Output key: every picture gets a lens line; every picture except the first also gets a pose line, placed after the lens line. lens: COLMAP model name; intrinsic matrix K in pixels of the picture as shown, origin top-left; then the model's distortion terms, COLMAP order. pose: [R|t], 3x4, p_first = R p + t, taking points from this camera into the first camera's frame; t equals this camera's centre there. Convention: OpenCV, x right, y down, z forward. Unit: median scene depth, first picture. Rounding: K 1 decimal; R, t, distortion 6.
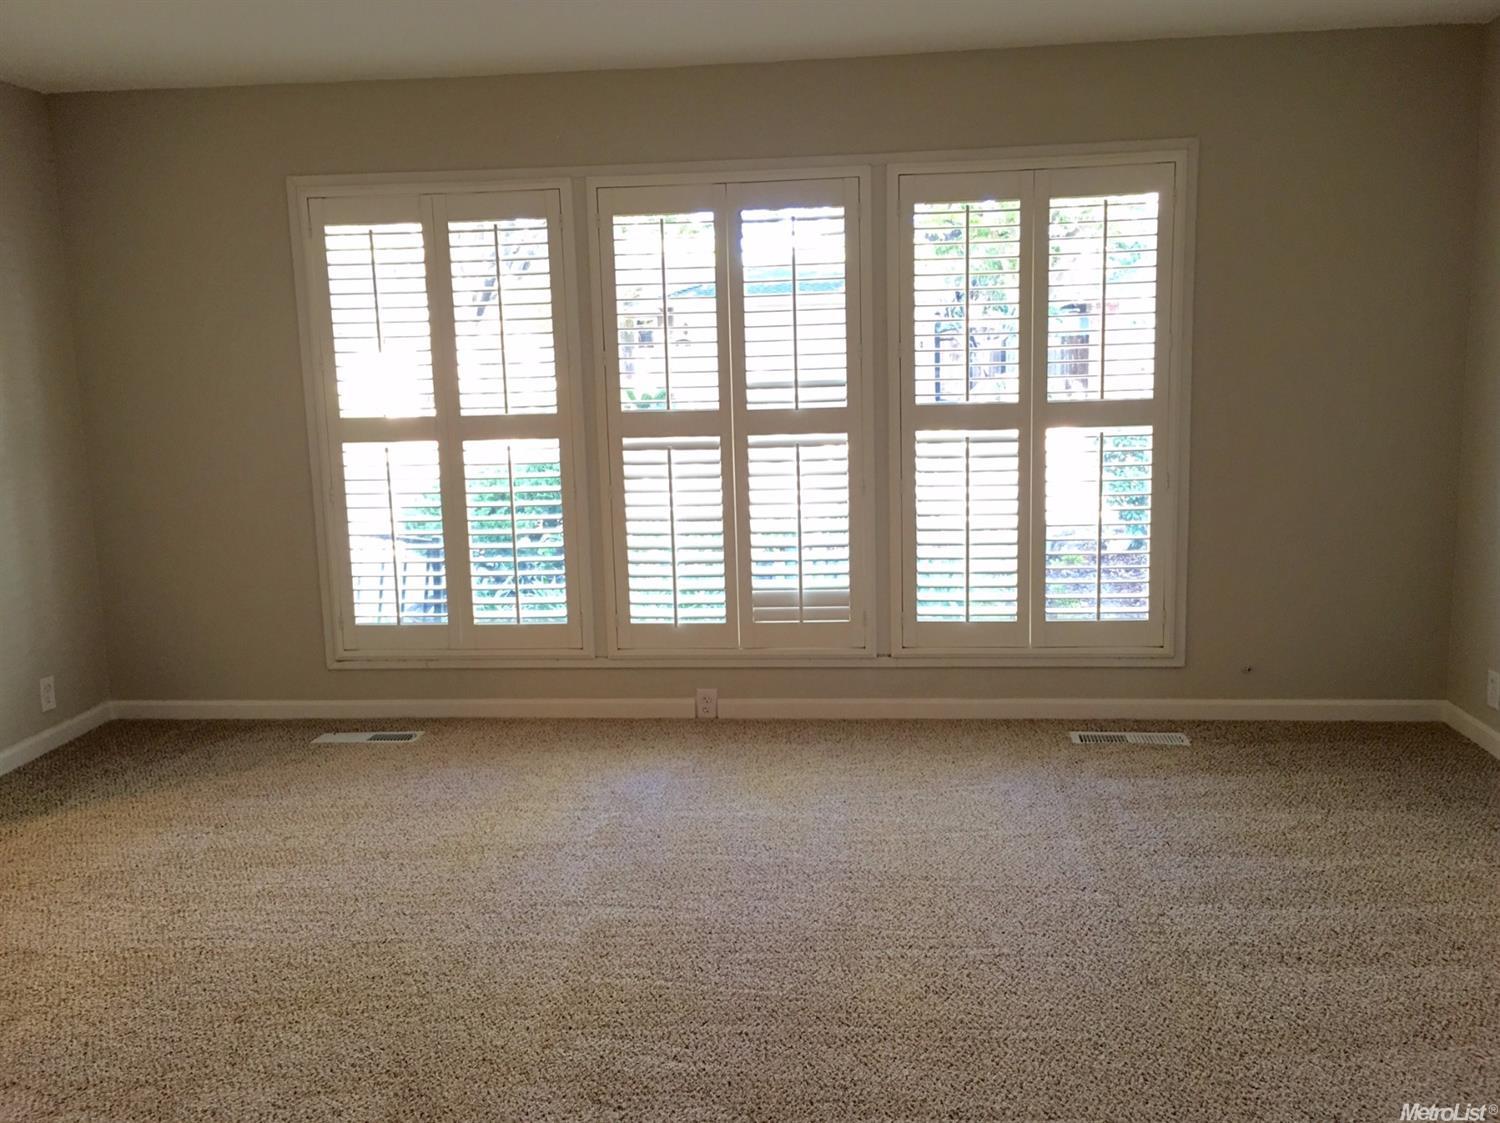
lens RADIAL K [[1296.1, 0, 754.1], [0, 1296.1, 557.8], [0, 0, 1]] dist [0.055181, -0.049625]
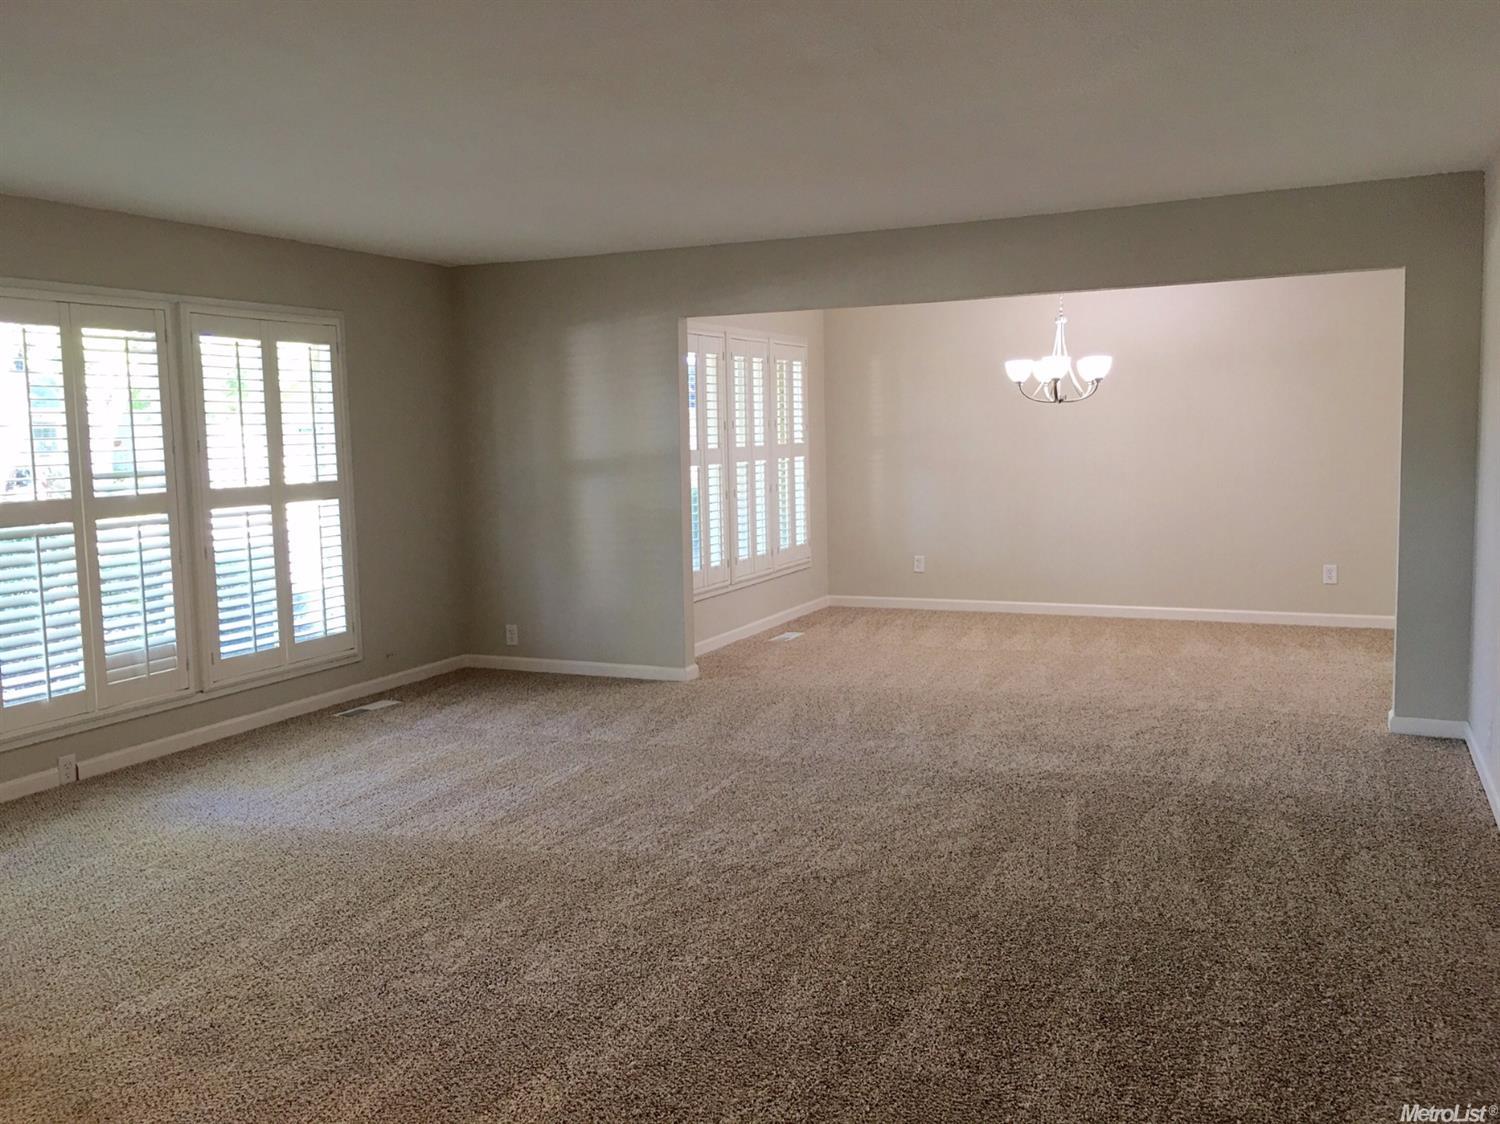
lens RADIAL K [[1296.1, 0, 751.2], [0, 1296.1, 568.1], [0, 0, 1]] dist [0.055181, -0.049625]
pose [[0.313942, -0.082402, 0.945859, -0.942833], [0.168949, 0.985176, 0.029751, 0.011353], [-0.934289, 0.150462, 0.323210, 0.095385]]
